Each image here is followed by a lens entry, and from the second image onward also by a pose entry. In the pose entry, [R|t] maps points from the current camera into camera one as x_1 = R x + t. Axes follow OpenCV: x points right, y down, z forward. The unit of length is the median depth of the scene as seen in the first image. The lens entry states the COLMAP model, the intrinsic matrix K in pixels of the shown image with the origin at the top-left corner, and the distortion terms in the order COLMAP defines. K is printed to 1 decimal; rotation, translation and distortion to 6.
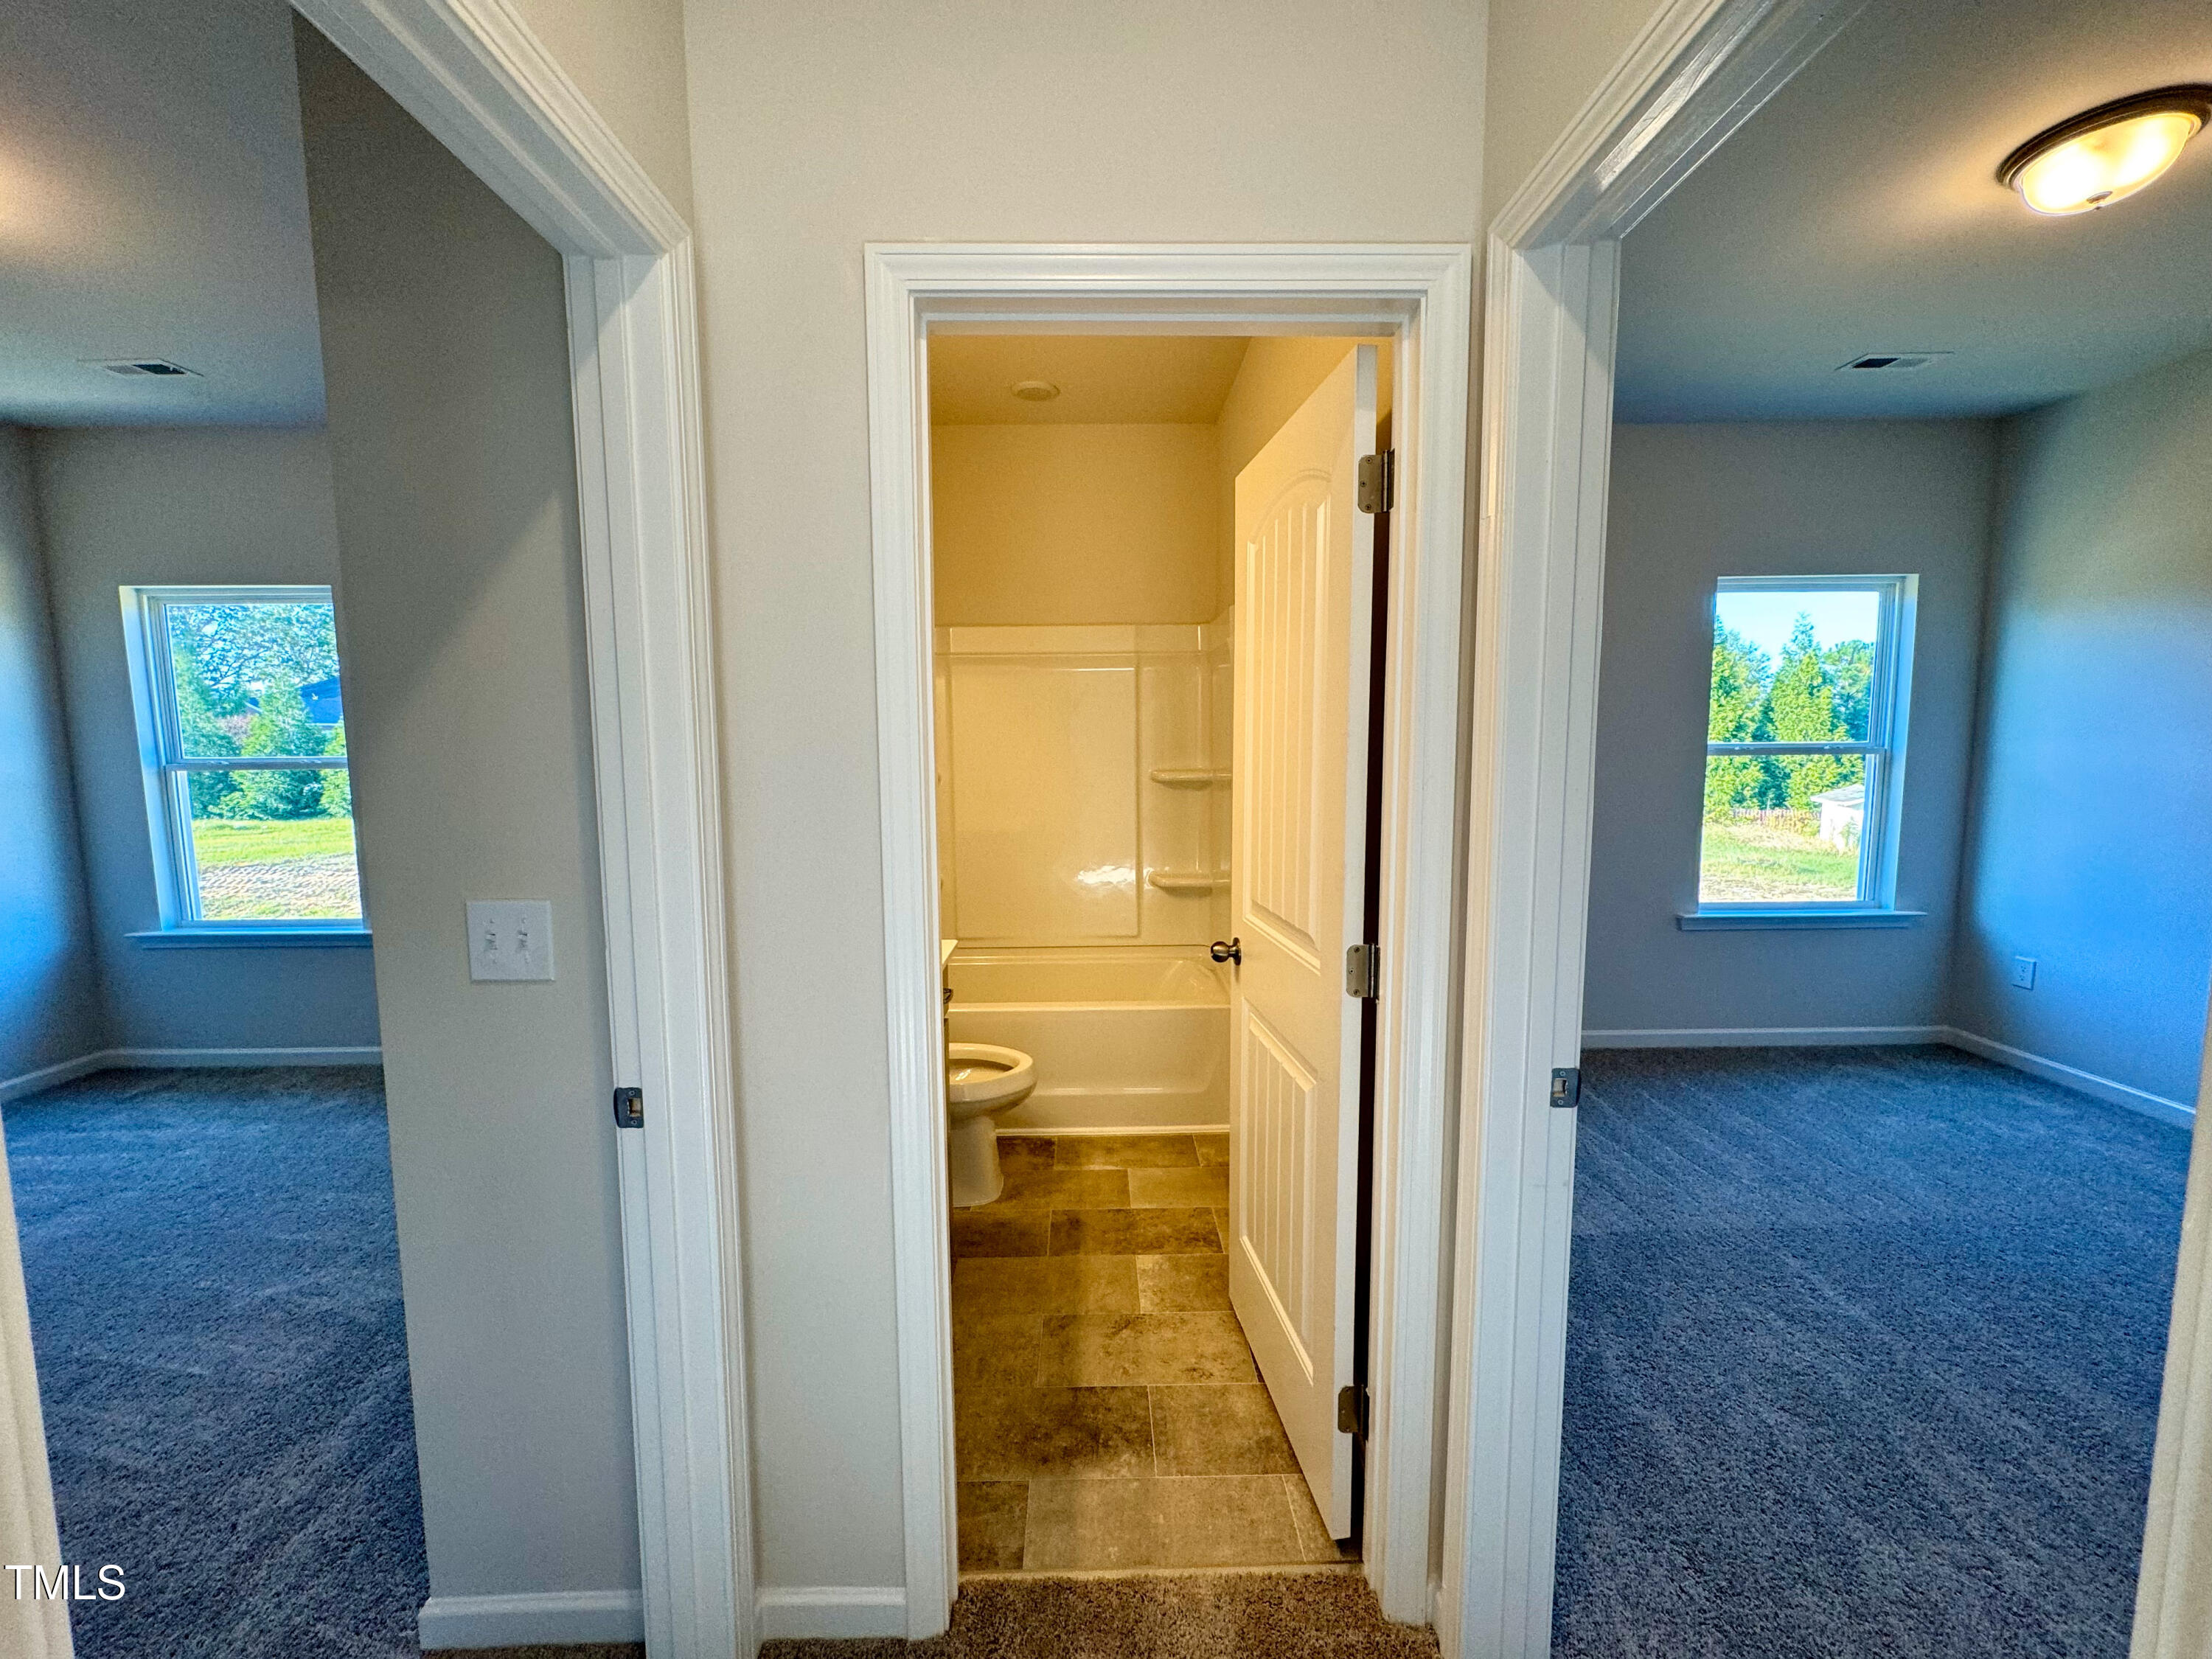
lens RADIAL K [[883.6, 0, 1101.6], [0, 883.6, 826.9], [0, 0, 1]] dist [-0.007155, 0.001500]
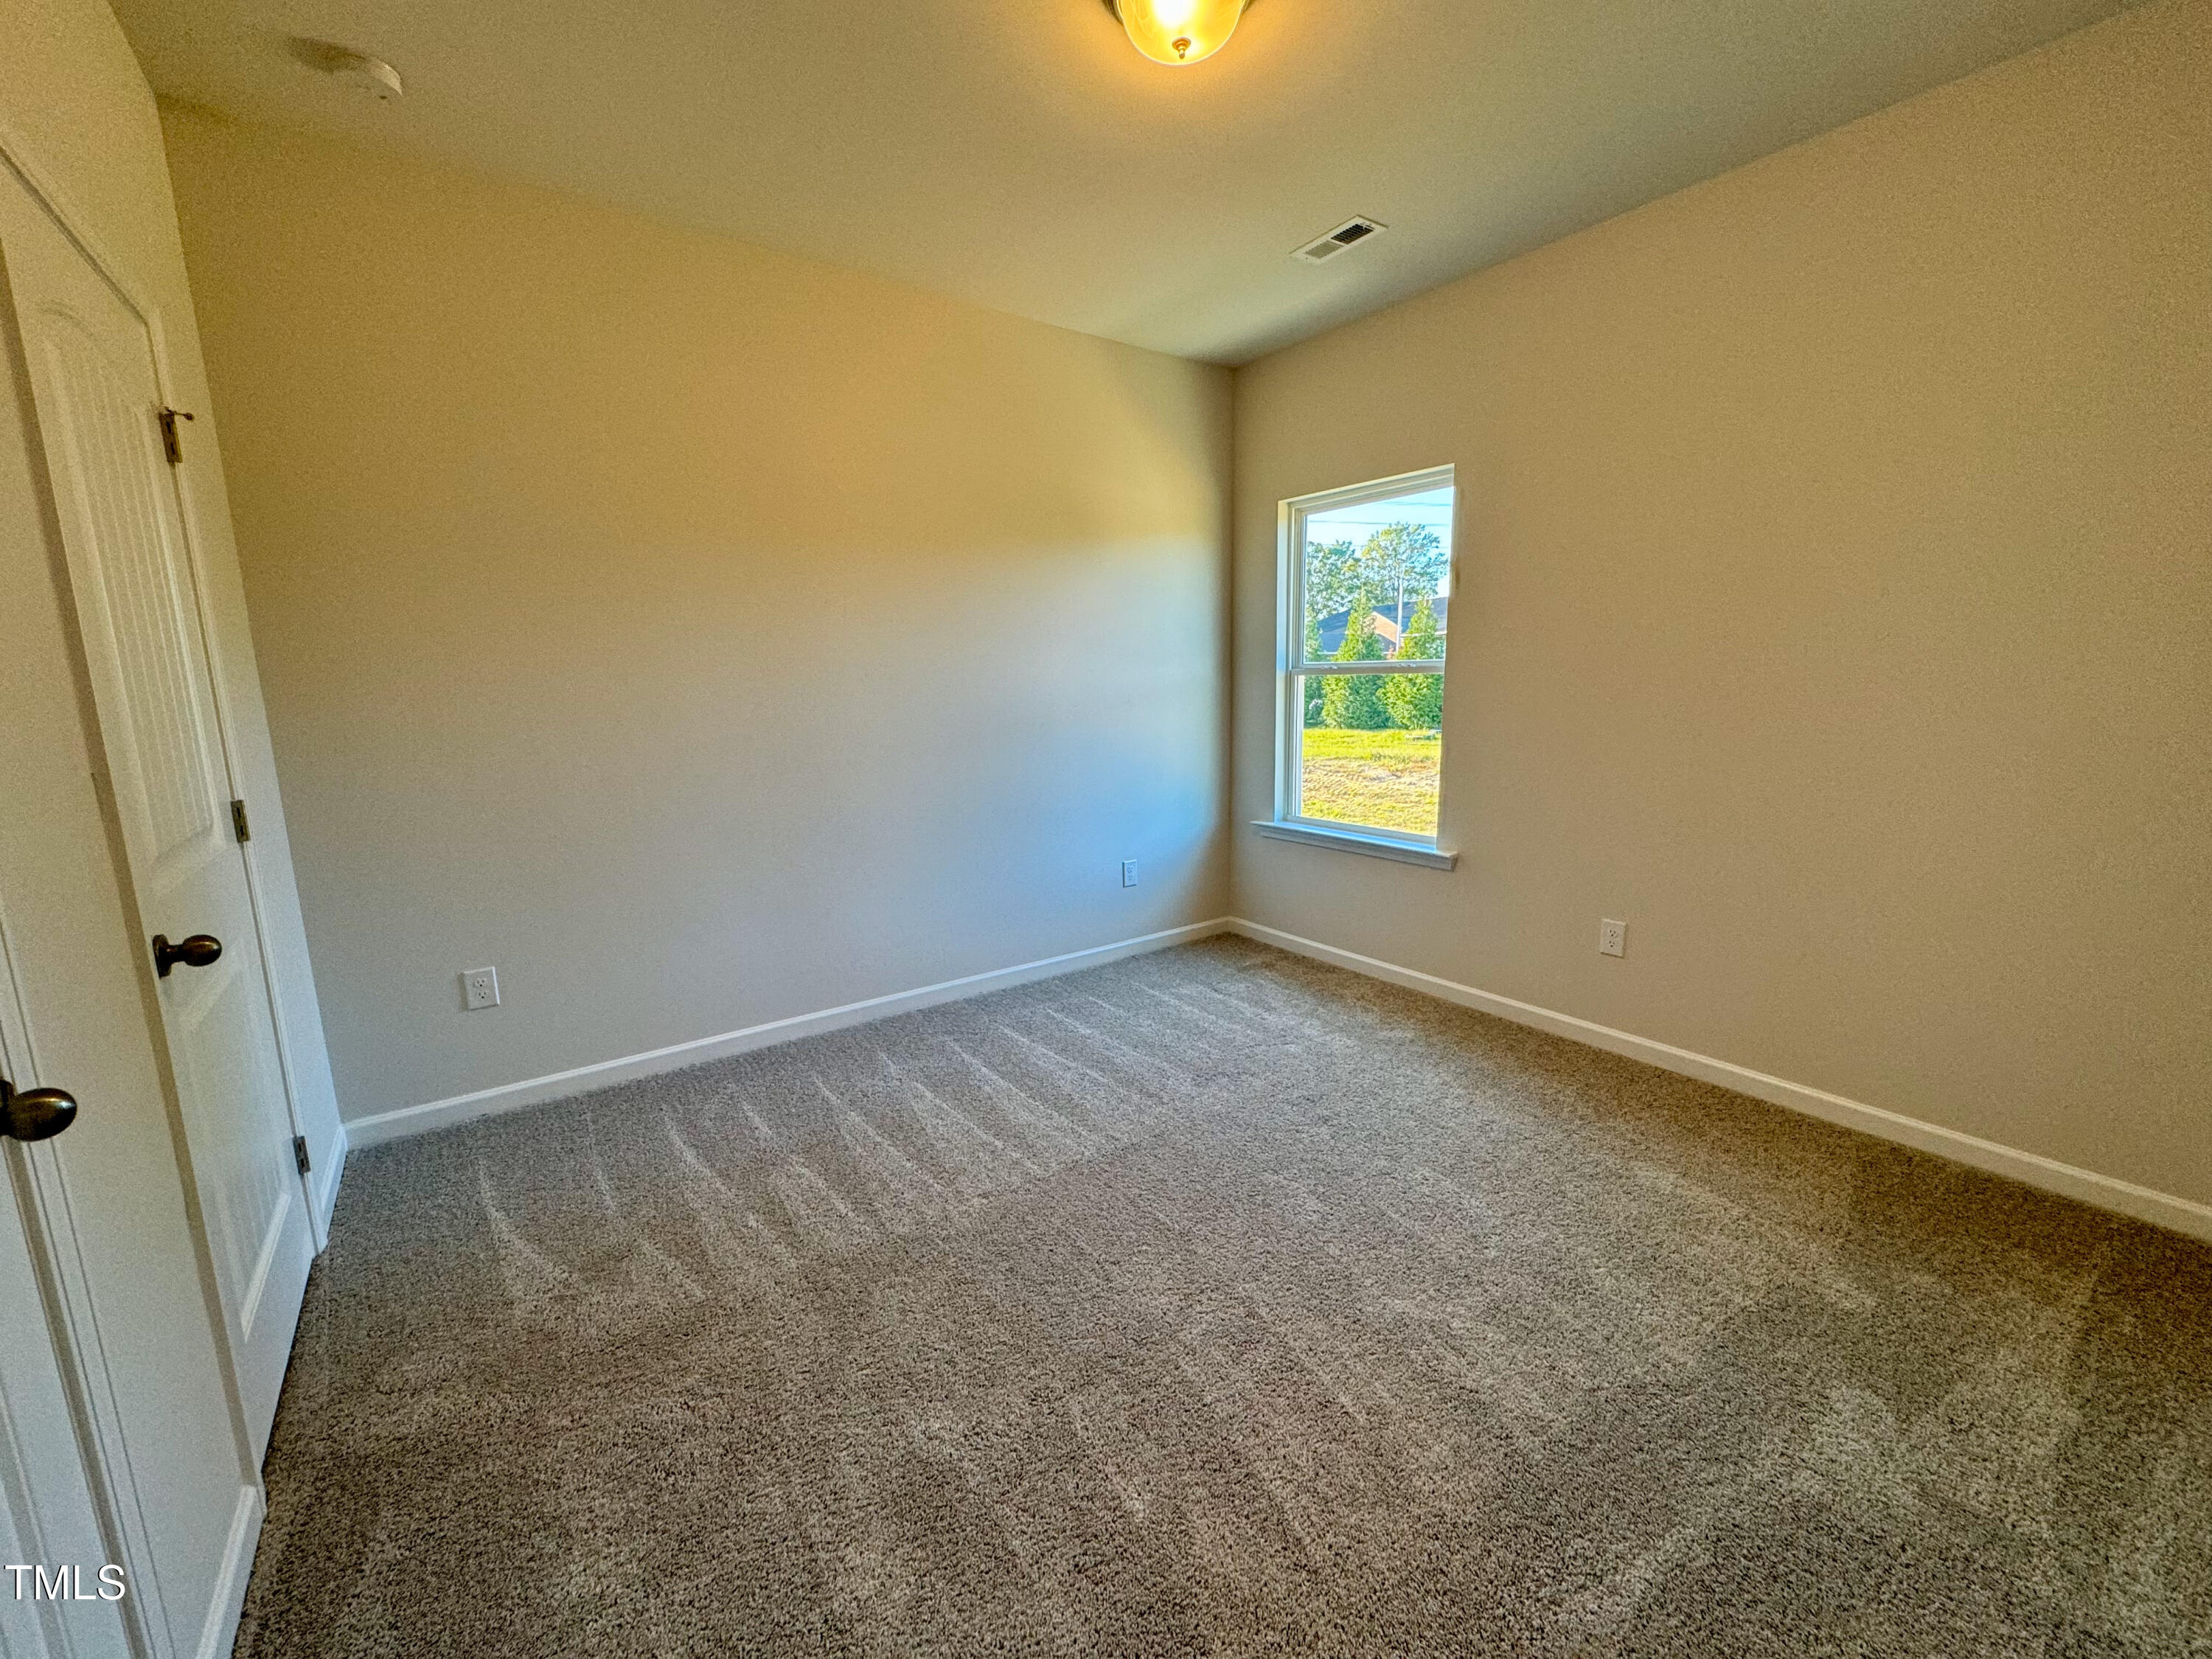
lens RADIAL K [[883.6, 0, 1109.9], [0, 883.6, 831.1], [0, 0, 1]] dist [-0.007155, 0.001500]
pose [[0.581296, 0.140401, -0.801488, -0.360670], [-0.068633, 0.989951, 0.123638, 0.006930], [0.810792, -0.016862, 0.585091, 0.219797]]
